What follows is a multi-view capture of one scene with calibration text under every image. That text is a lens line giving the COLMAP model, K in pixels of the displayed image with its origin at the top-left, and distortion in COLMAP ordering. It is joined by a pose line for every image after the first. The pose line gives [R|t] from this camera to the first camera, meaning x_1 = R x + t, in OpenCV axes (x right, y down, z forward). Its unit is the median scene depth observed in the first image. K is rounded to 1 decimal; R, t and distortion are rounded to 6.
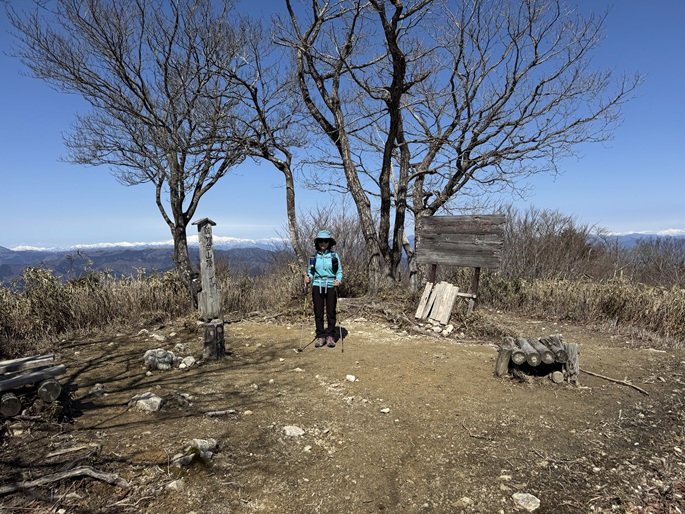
lens RADIAL K [[487.0, 0, 345.7], [0, 487.0, 257.0], [0, 0, 1]] dist [0.008682, 0.002101]
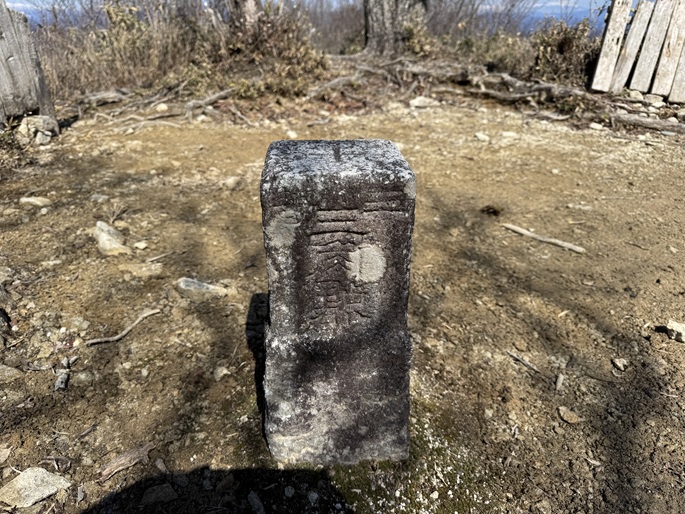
lens RADIAL K [[487.0, 0, 341.8], [0, 487.0, 257.7], [0, 0, 1]] dist [0.008682, 0.002101]
pose [[0.900891, -0.162637, 0.402424, -0.238967], [-0.016927, 0.913276, 0.406989, 0.088387], [-0.433715, -0.373464, 0.820009, 0.694159]]
